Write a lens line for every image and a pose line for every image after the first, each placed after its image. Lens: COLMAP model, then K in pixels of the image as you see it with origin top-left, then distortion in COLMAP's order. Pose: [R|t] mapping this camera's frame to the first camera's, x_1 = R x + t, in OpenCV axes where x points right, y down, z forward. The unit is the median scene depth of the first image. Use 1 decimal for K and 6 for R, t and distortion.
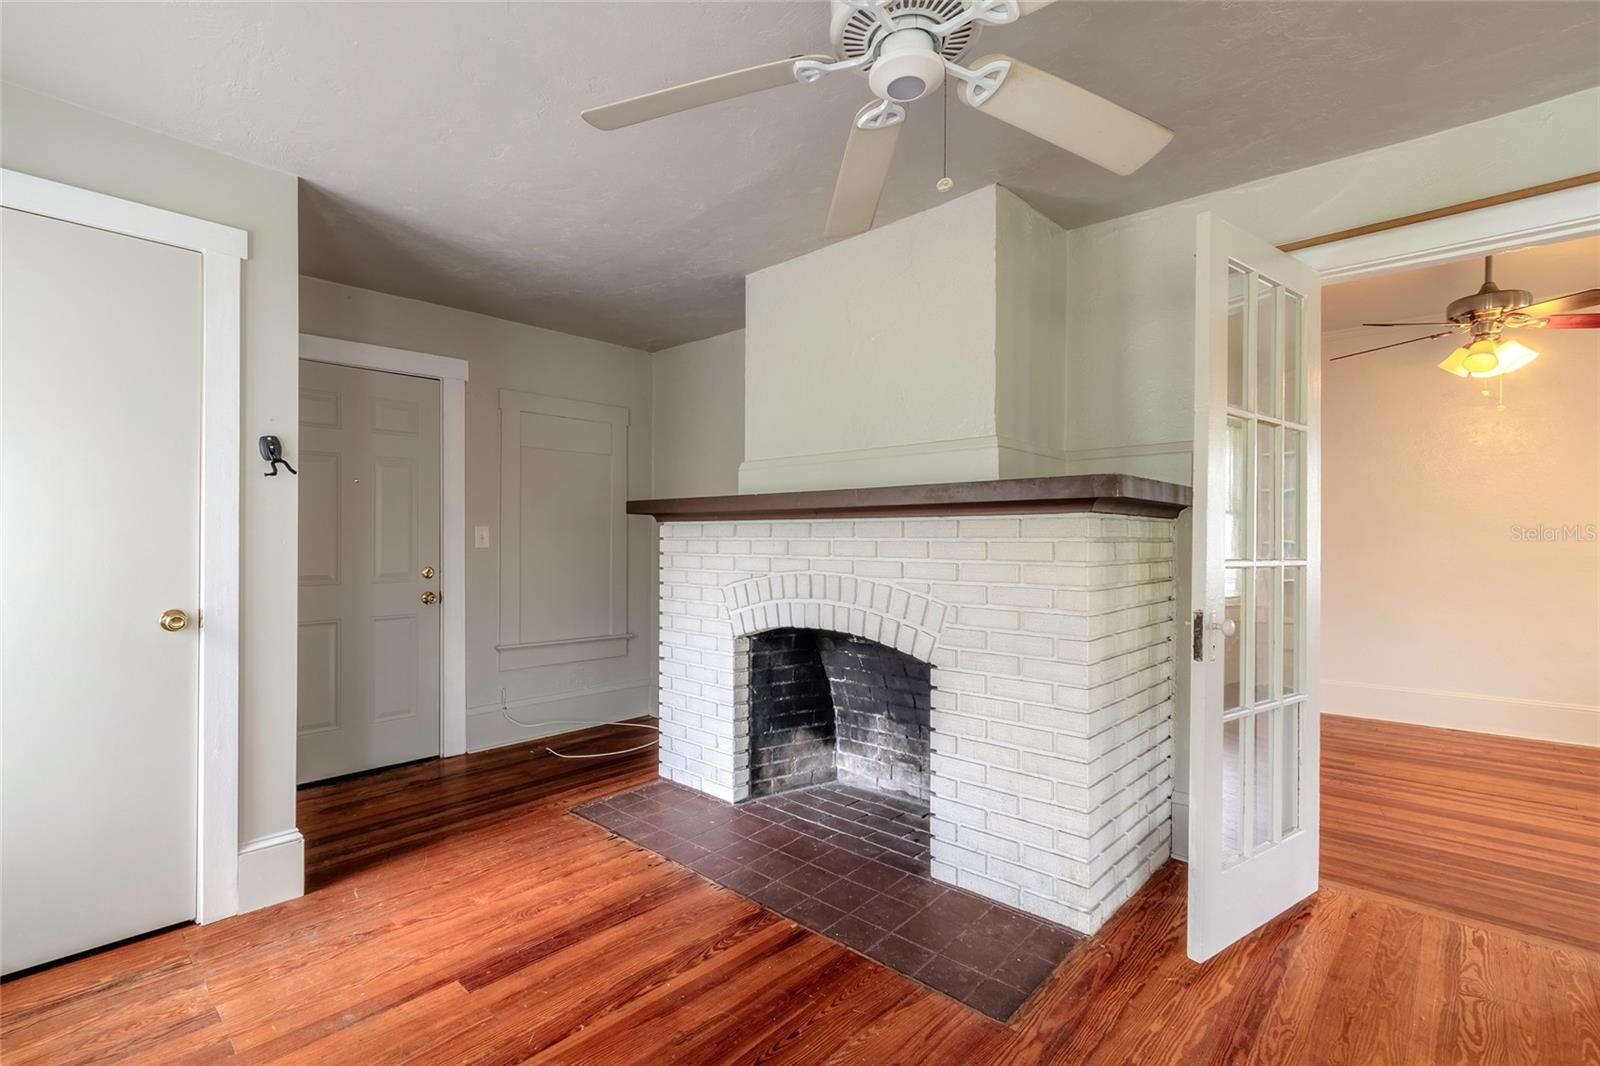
lens RADIAL K [[723.3, 0, 774.8], [0, 723.3, 539.0], [0, 0, 1]] dist [0.002000, 0.000014]
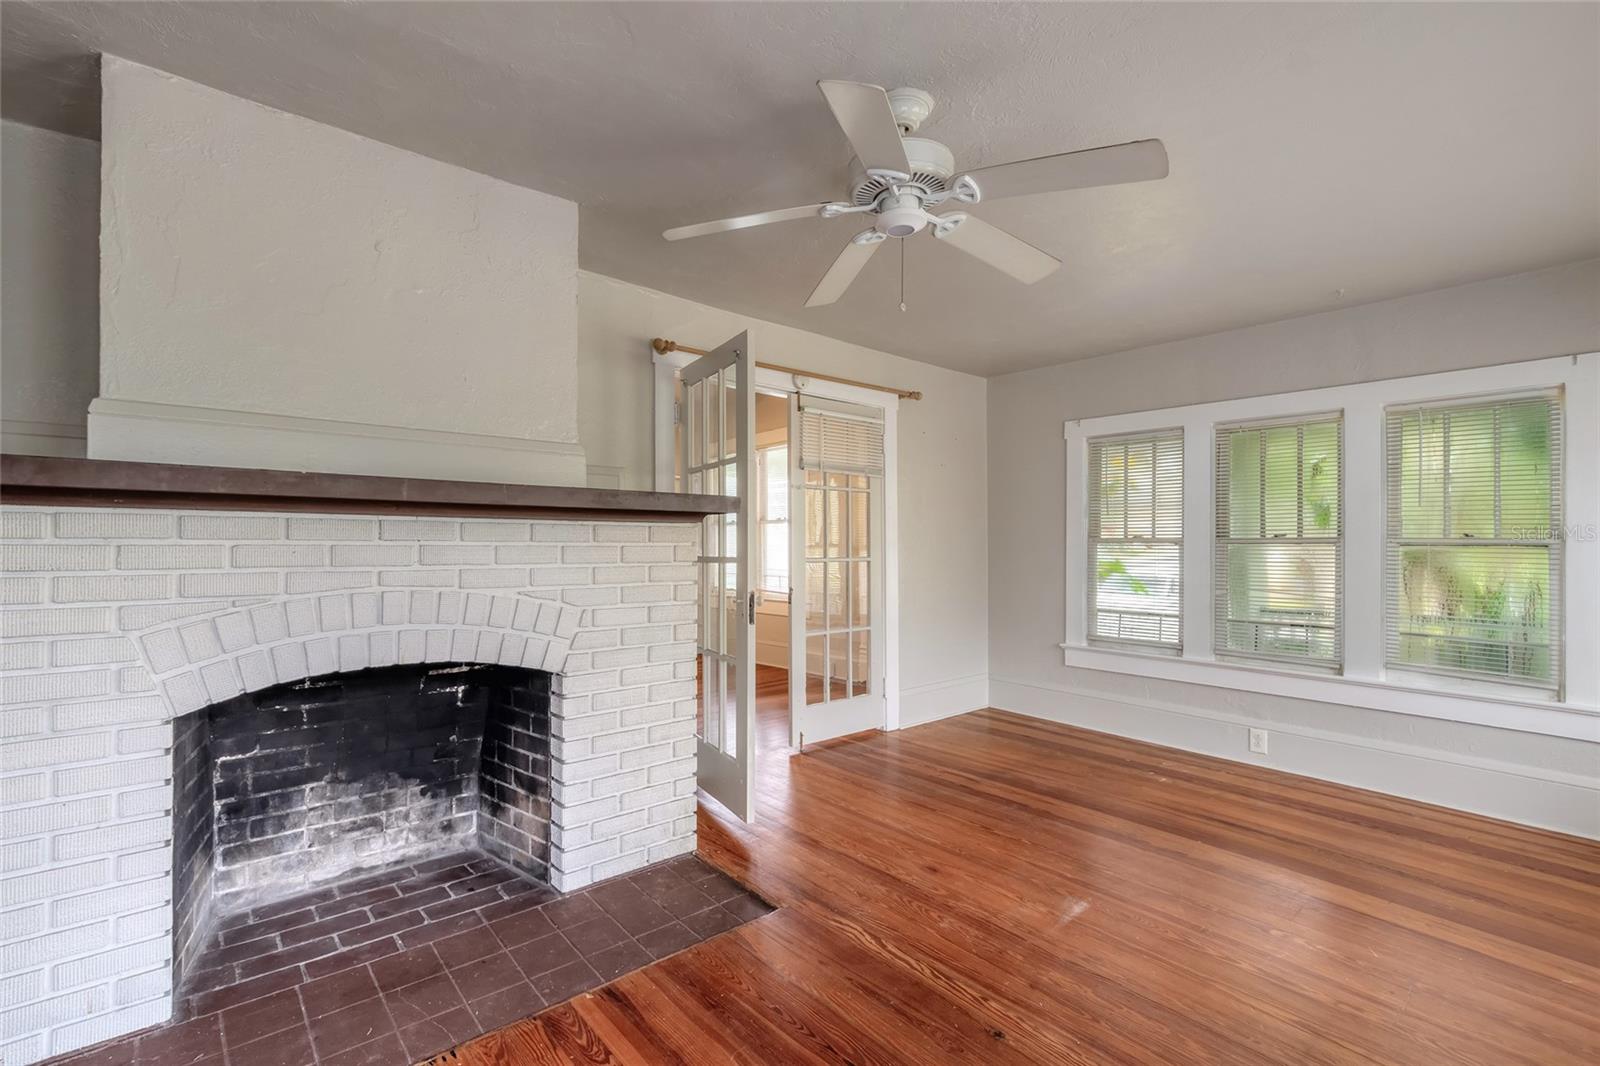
lens RADIAL K [[723.3, 0, 774.8], [0, 723.3, 539.0], [0, 0, 1]] dist [0.002000, 0.000014]
pose [[0.111715, 0.008159, 0.993707, -0.552230], [-0.002204, 0.999966, -0.007963, 0.000937], [-0.993738, -0.001300, 0.111729, 0.472434]]
